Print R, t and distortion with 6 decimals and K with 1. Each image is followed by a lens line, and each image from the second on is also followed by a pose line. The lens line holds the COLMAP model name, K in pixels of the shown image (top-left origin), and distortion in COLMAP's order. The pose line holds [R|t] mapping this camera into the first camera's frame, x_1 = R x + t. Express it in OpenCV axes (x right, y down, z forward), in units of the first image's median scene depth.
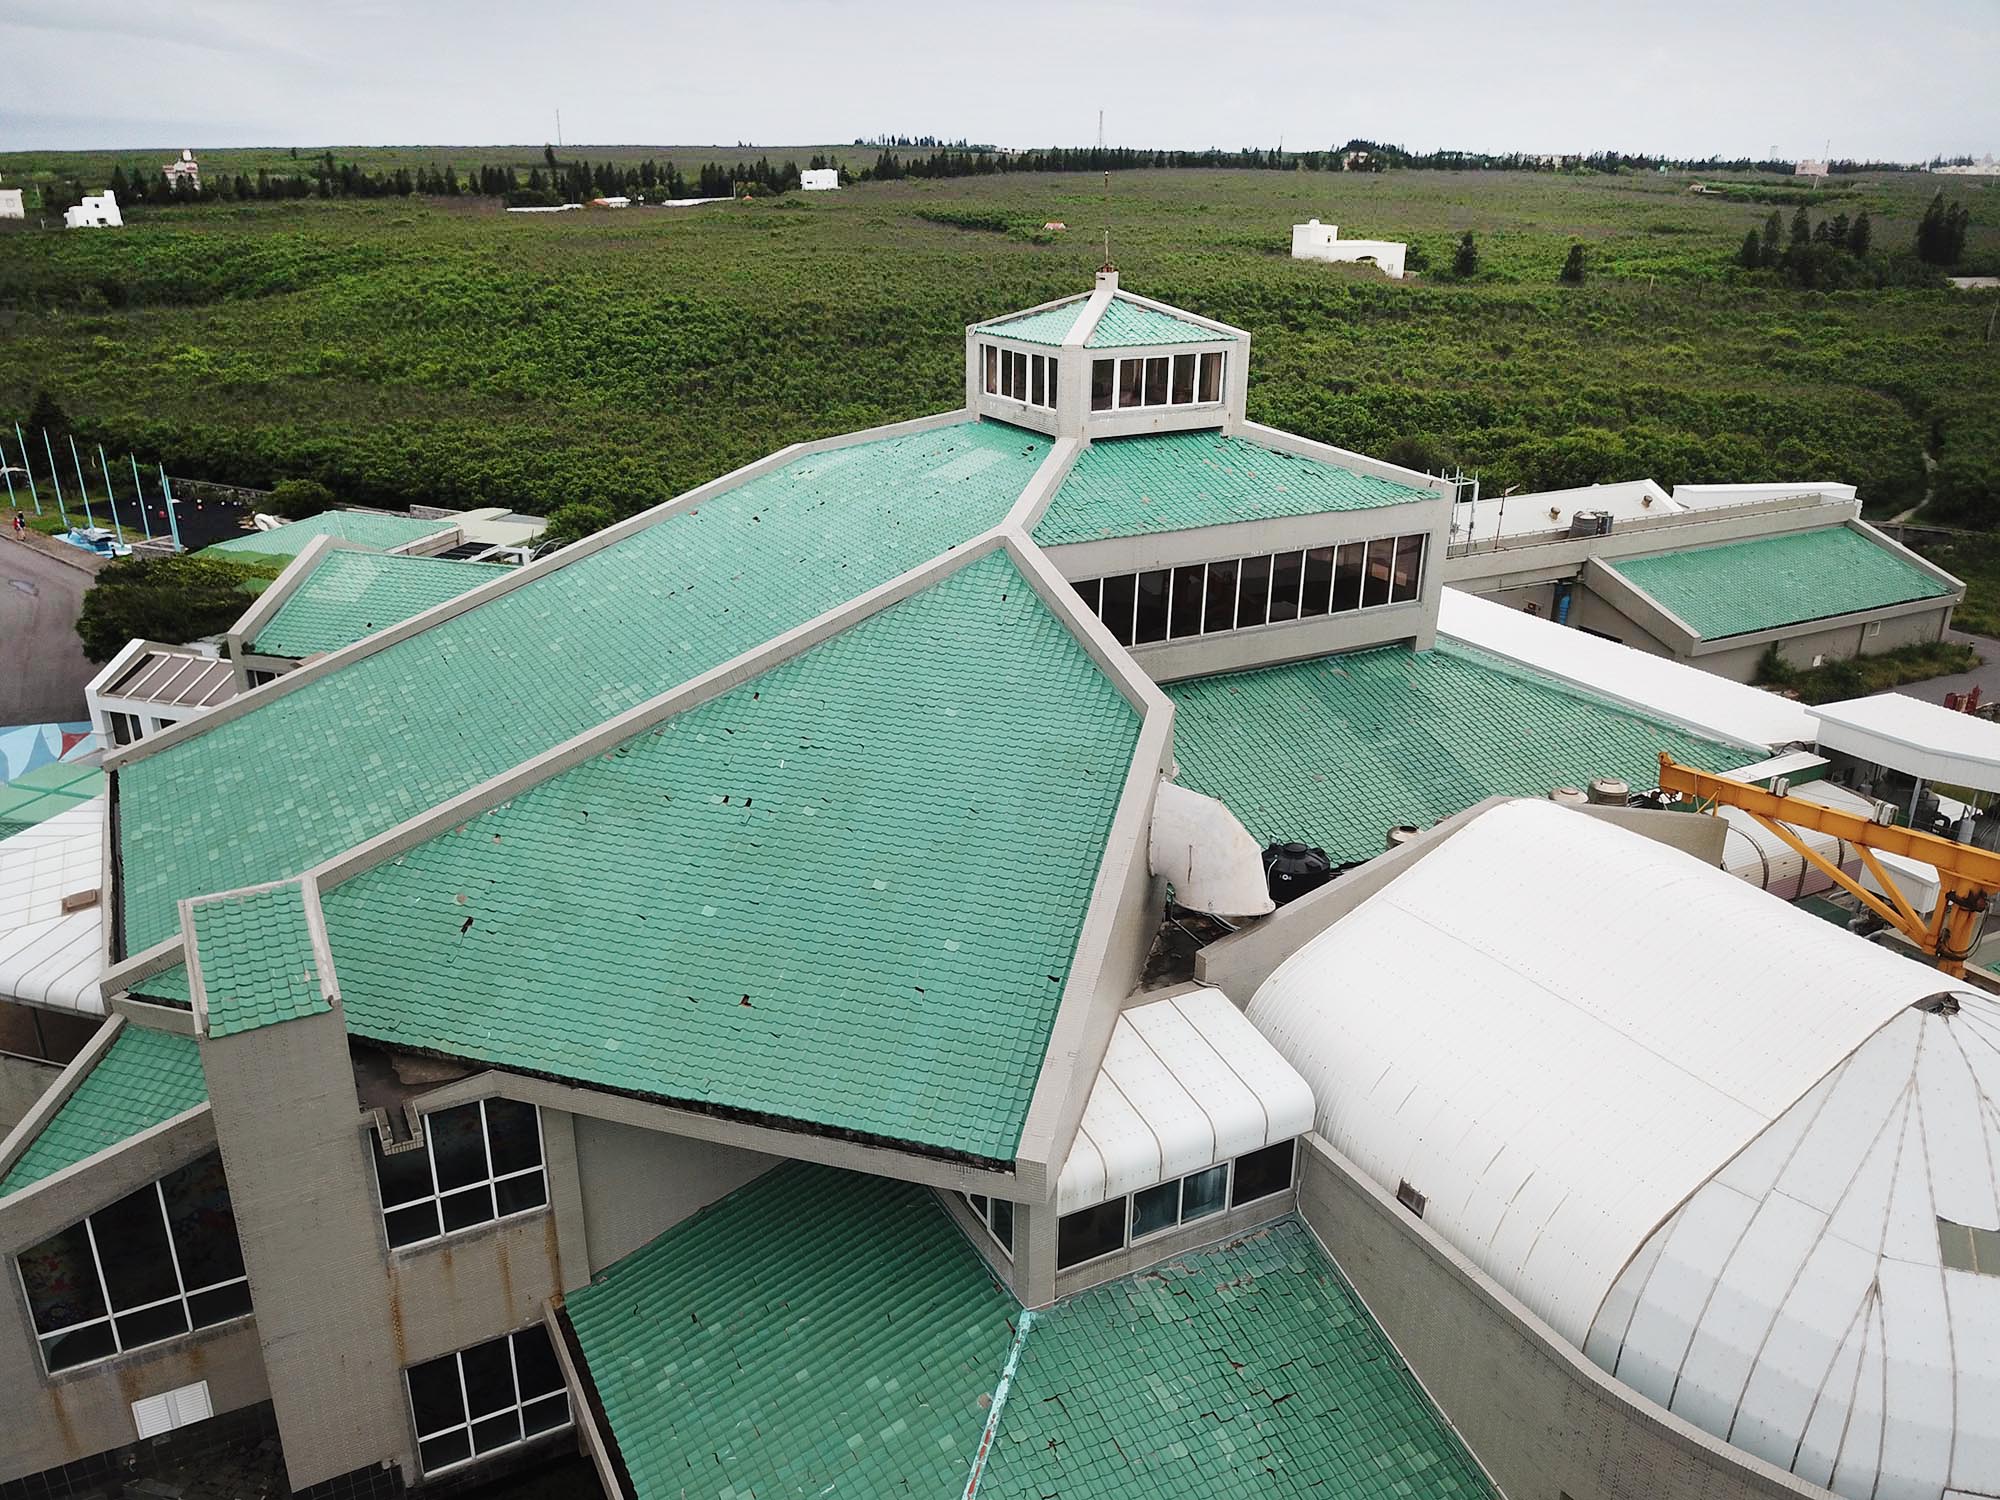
lens RADIAL K [[1536.2, 0, 987.8], [0, 1536.2, 755.6], [0, 0, 1]] dist [0.005958, 0.001169]
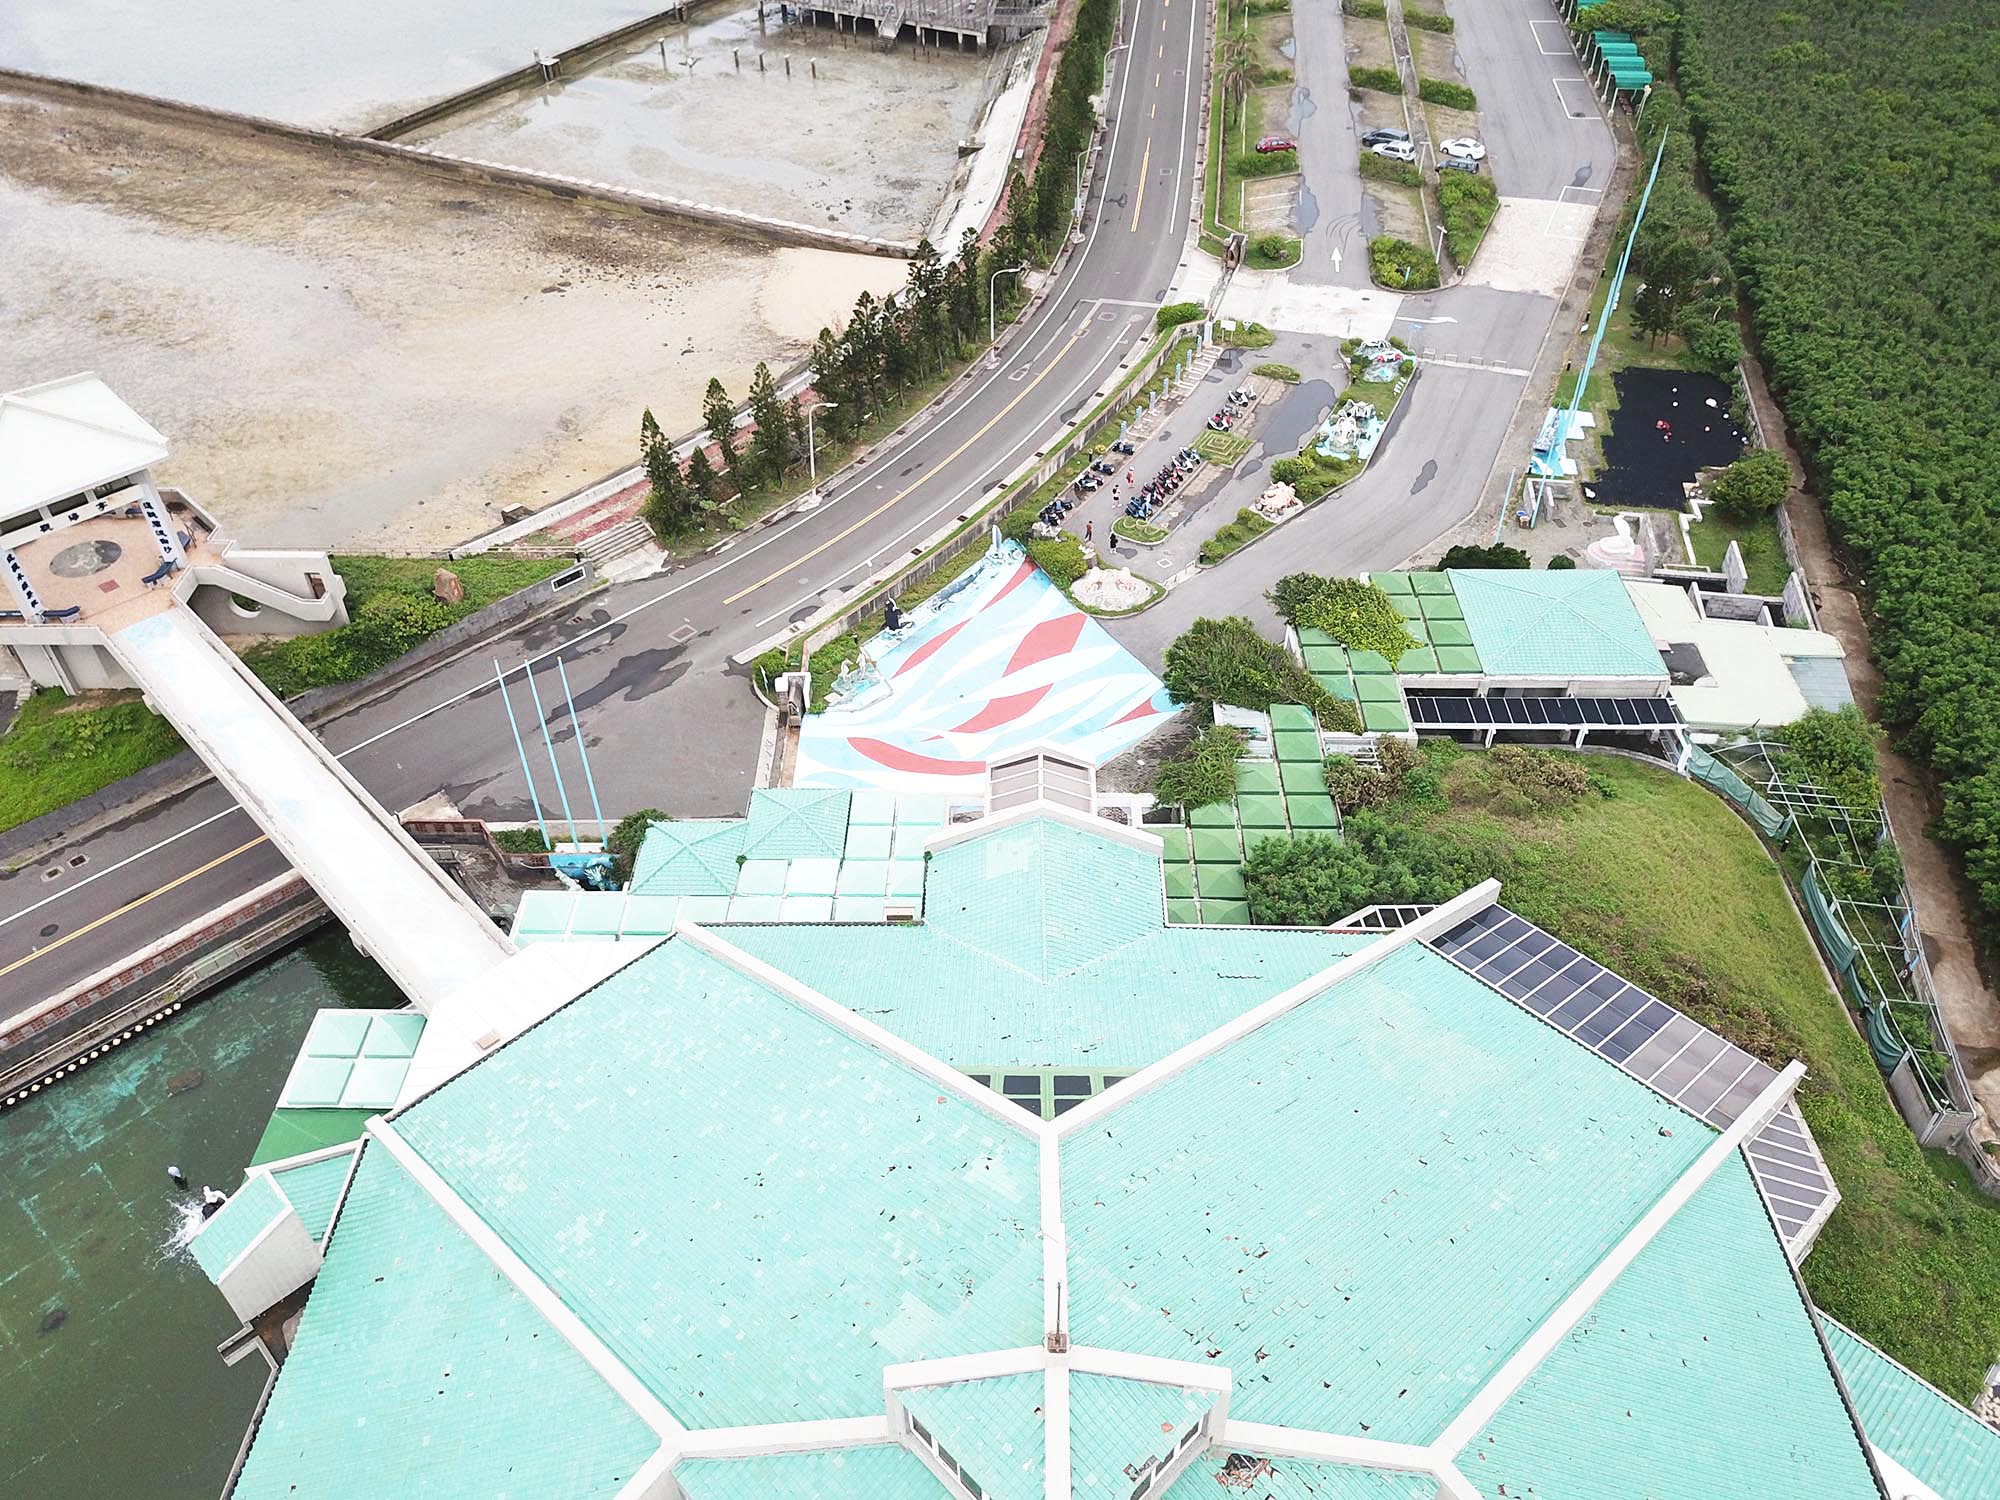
lens RADIAL K [[1545.7, 0, 981.0], [0, 1545.7, 753.0], [0, 0, 1]] dist [0.004304, 0.001322]
pose [[0.273450, 0.634005, -0.723369, 0.183660], [-0.334481, 0.767775, 0.546483, -0.393248], [0.901858, 0.092517, 0.422011, 0.229612]]
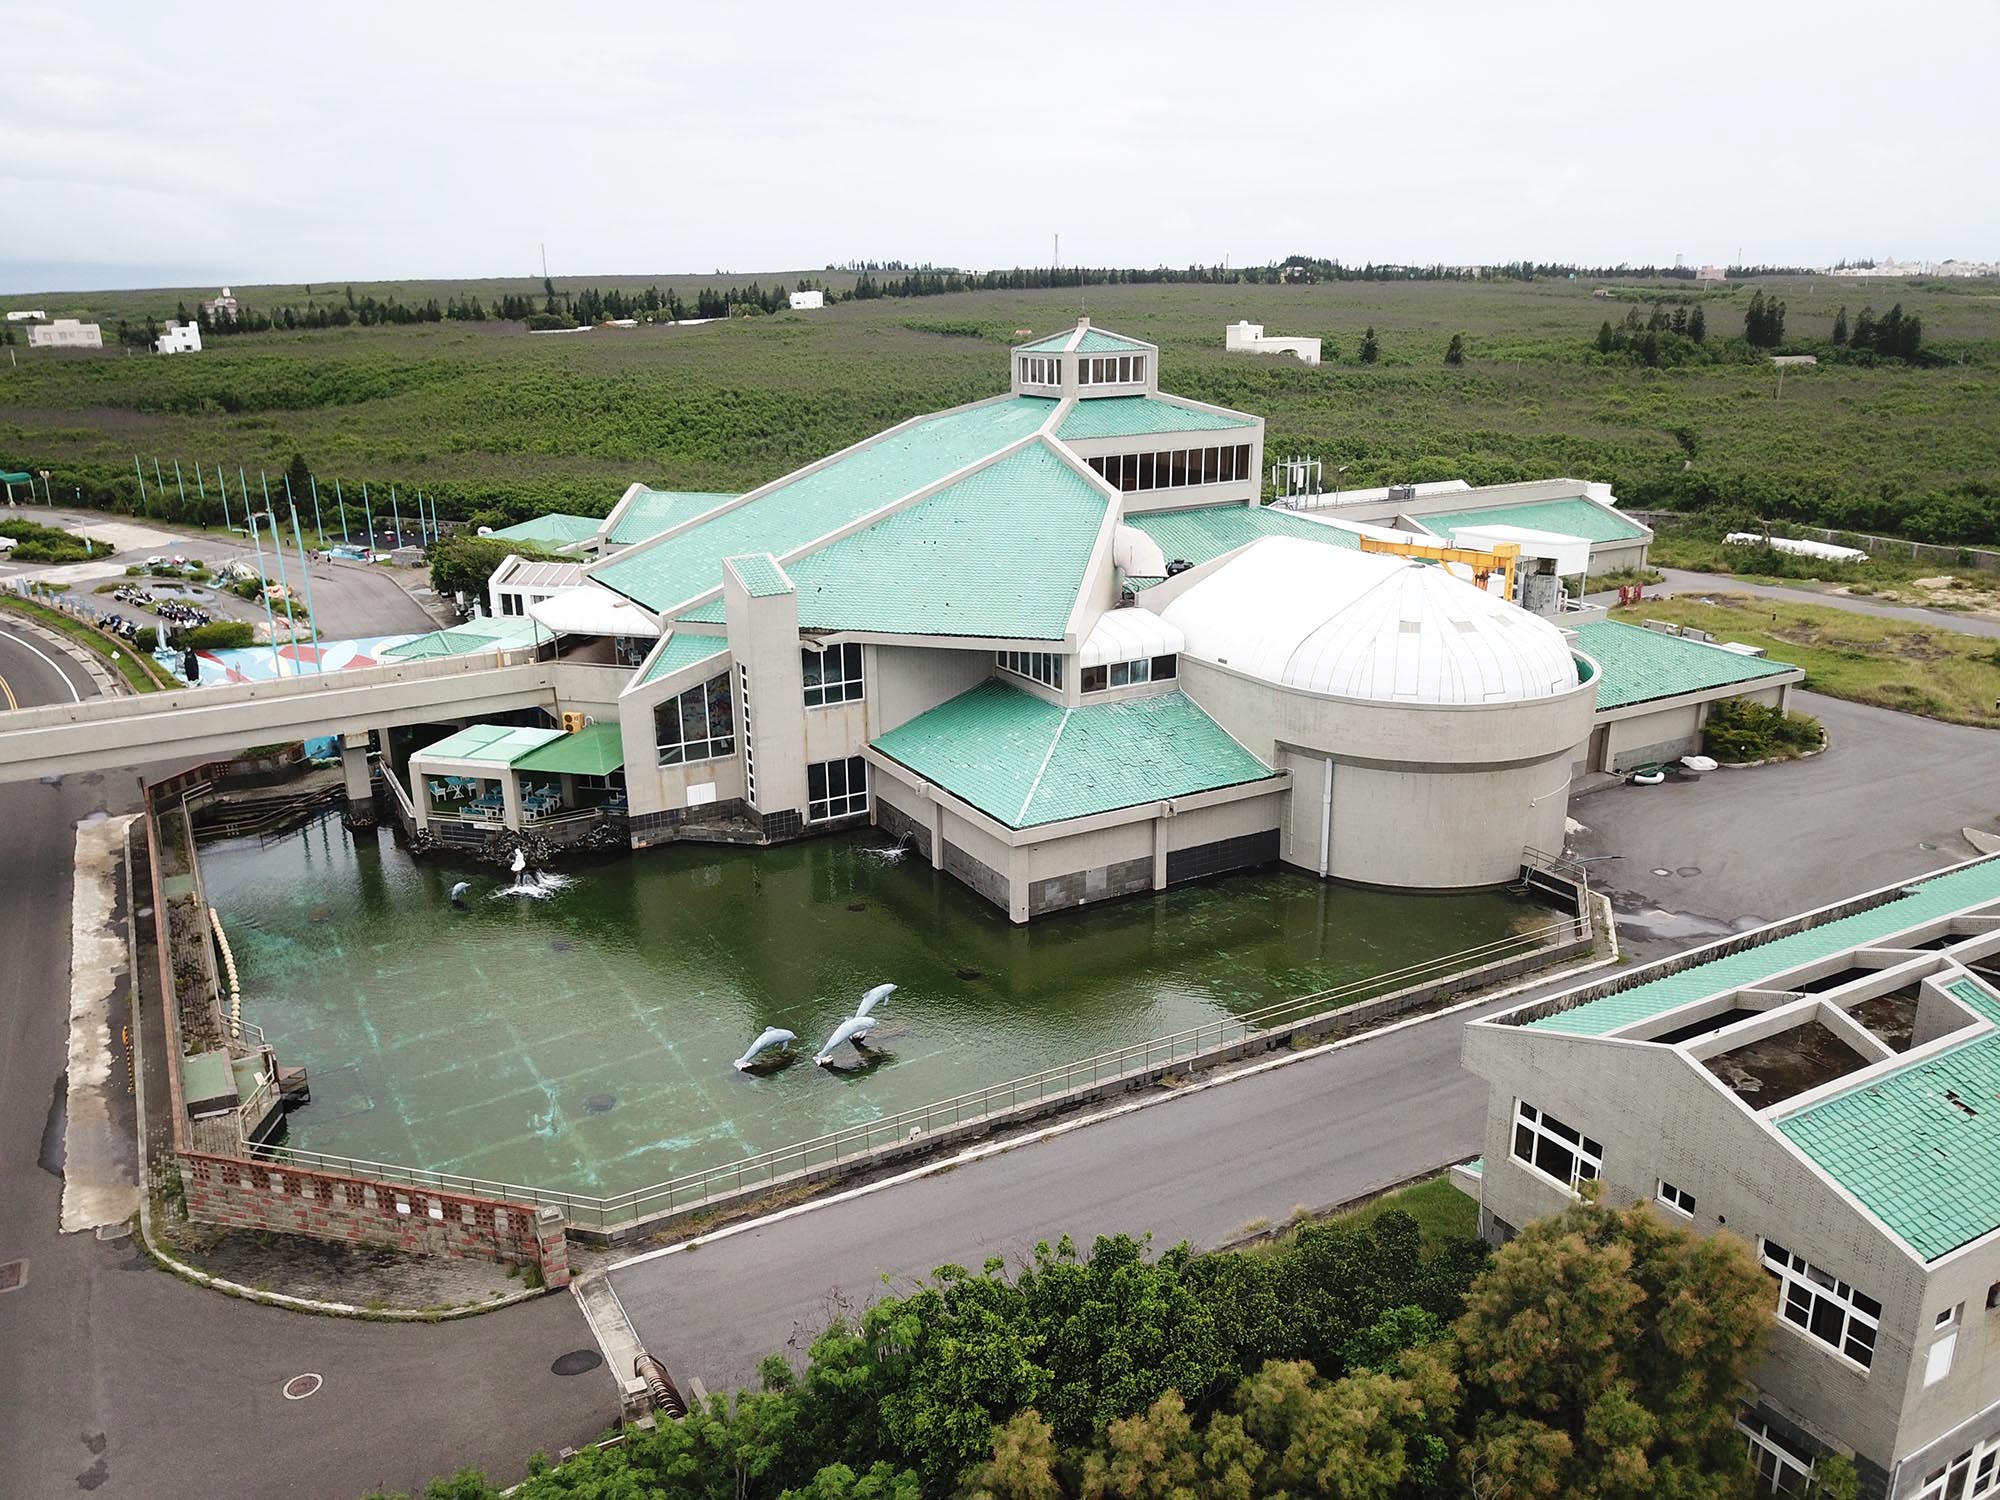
lens RADIAL K [[1528.7, 0, 1000.0], [0, 1528.7, 750.0], [0, 0, 1]] dist [0.004461, 0.000216]
pose [[0.999249, -0.029029, 0.025666, -0.037267], [0.030820, 0.996899, -0.072404, 0.145935], [-0.023484, 0.073141, 0.997045, -0.352768]]
